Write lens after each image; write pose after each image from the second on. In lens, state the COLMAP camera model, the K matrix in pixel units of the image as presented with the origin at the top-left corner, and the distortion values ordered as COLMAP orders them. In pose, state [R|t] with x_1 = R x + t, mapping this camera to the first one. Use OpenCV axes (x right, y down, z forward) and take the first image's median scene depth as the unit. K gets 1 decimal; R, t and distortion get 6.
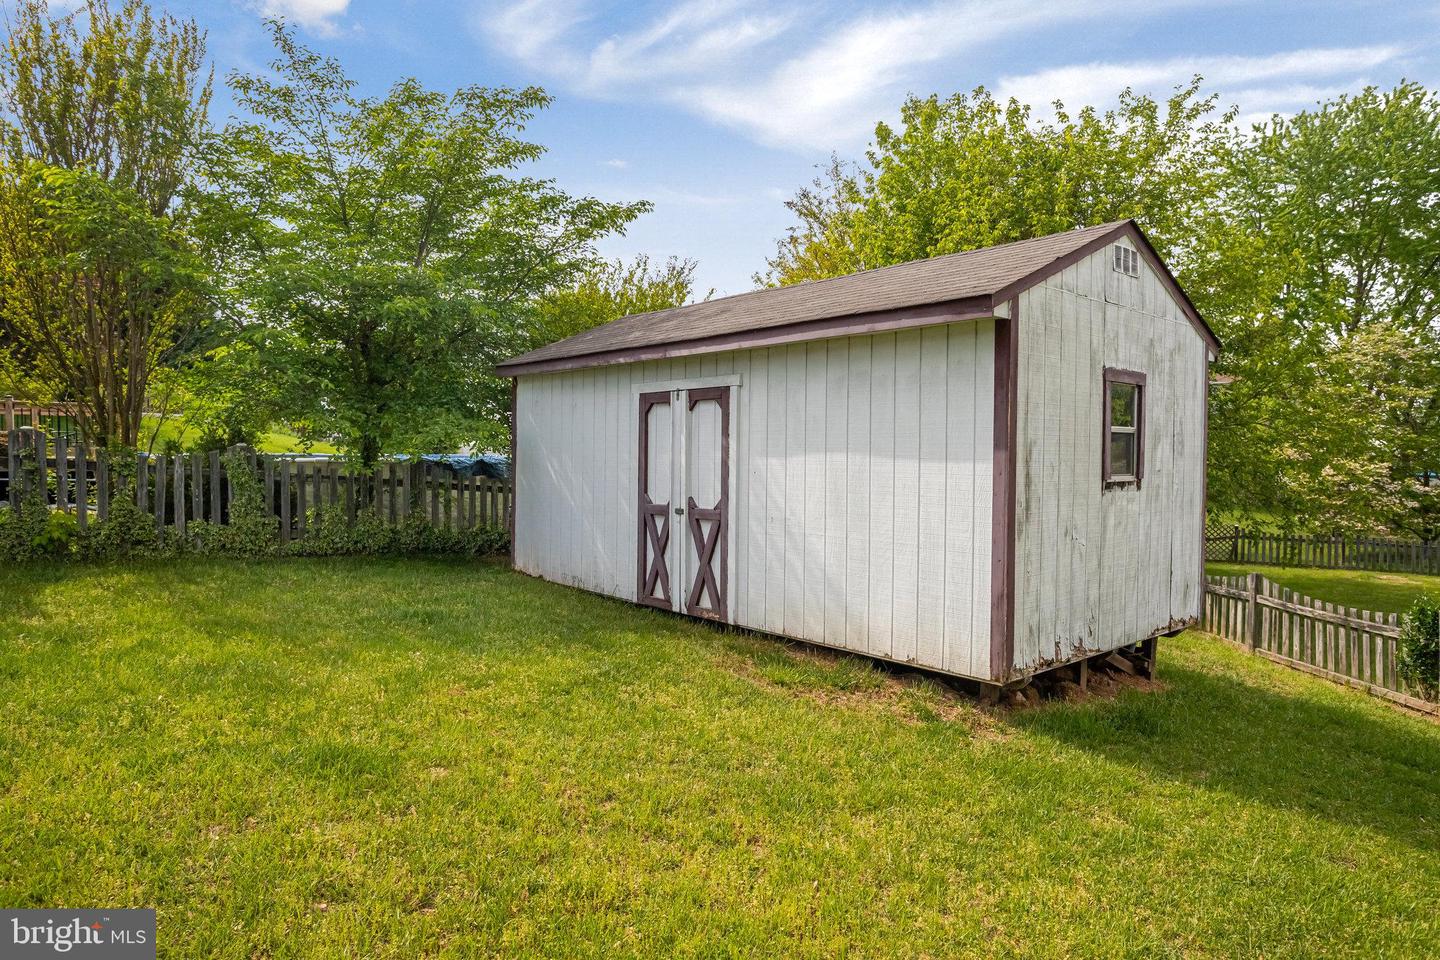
lens RADIAL K [[944.5, 0, 707.7], [0, 944.5, 474.2], [0, 0, 1]] dist [0.008080, 0.001637]
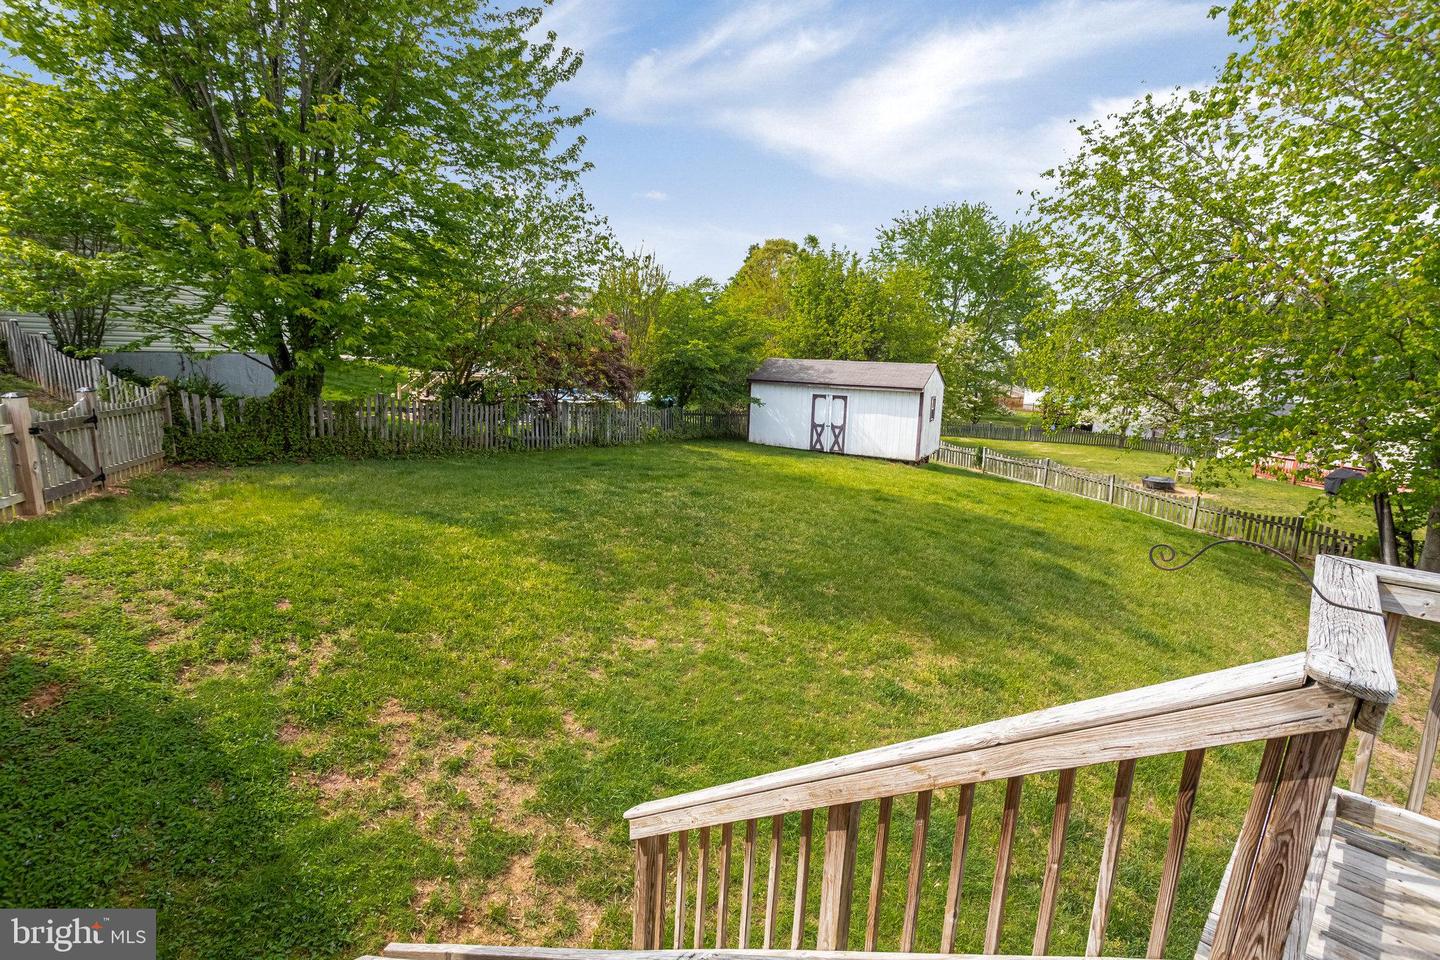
lens RADIAL K [[723.6, 0, 745.7], [0, 723.6, 487.2], [0, 0, 1]] dist [-0.014798, 0.008459]
pose [[0.939523, -0.040007, 0.340140, -1.399675], [-0.016776, 0.986585, 0.162381, -0.194056], [-0.342074, -0.158267, 0.926249, -1.736503]]
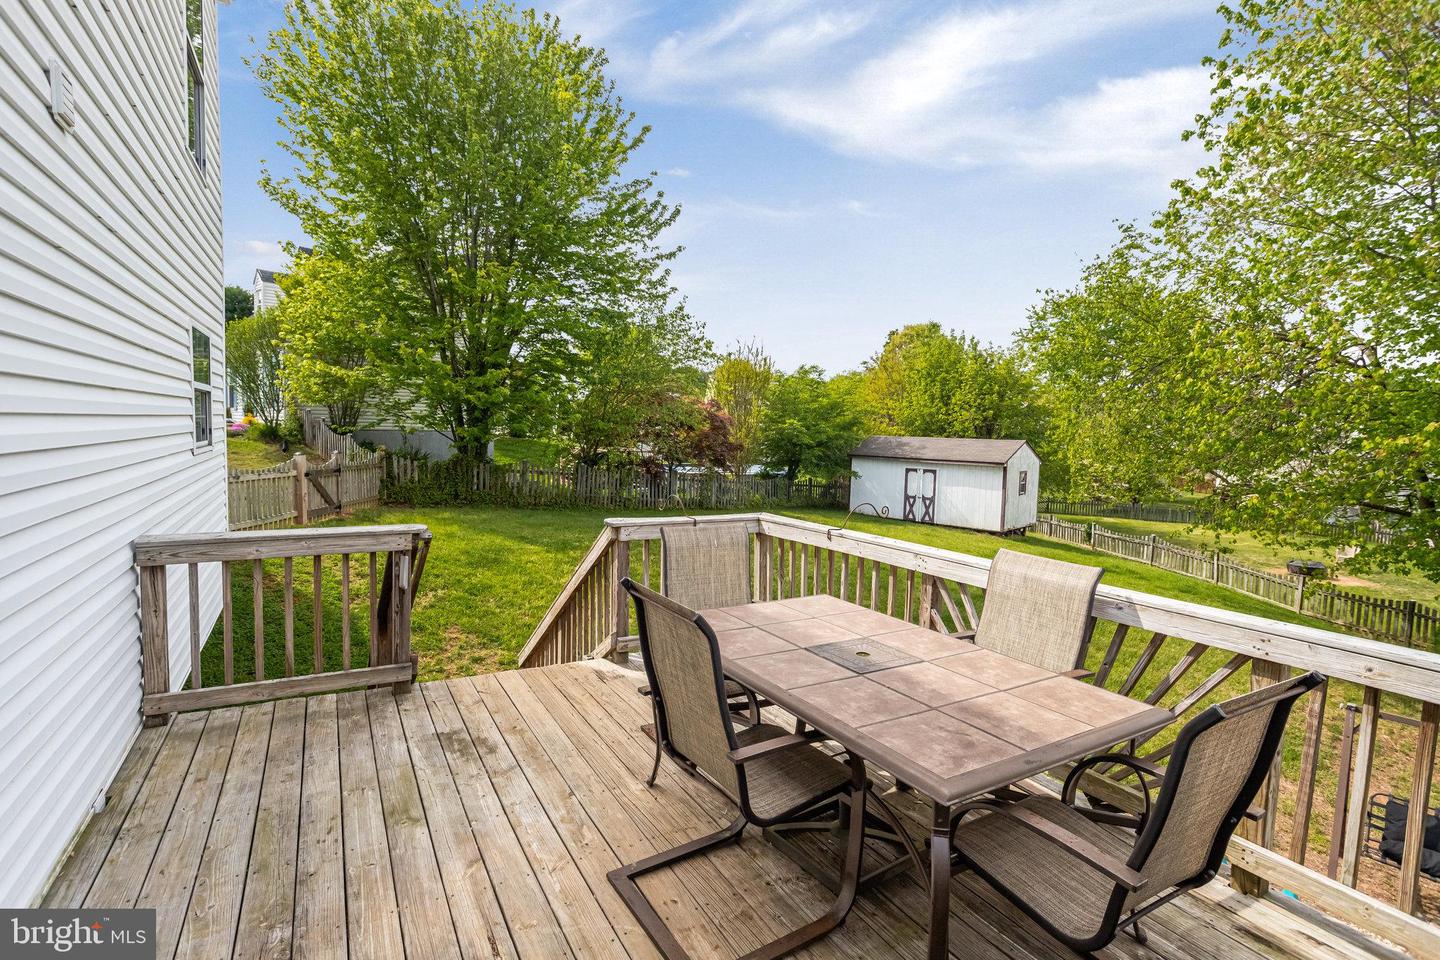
lens RADIAL K [[723.6, 0, 719.0], [0, 723.6, 481.4], [0, 0, 1]] dist [-0.014798, 0.008459]
pose [[0.997094, 0.014094, 0.074865, -1.173675], [-0.017916, 0.998557, 0.050627, -0.180941], [-0.074043, -0.051821, 0.995908, -2.168553]]
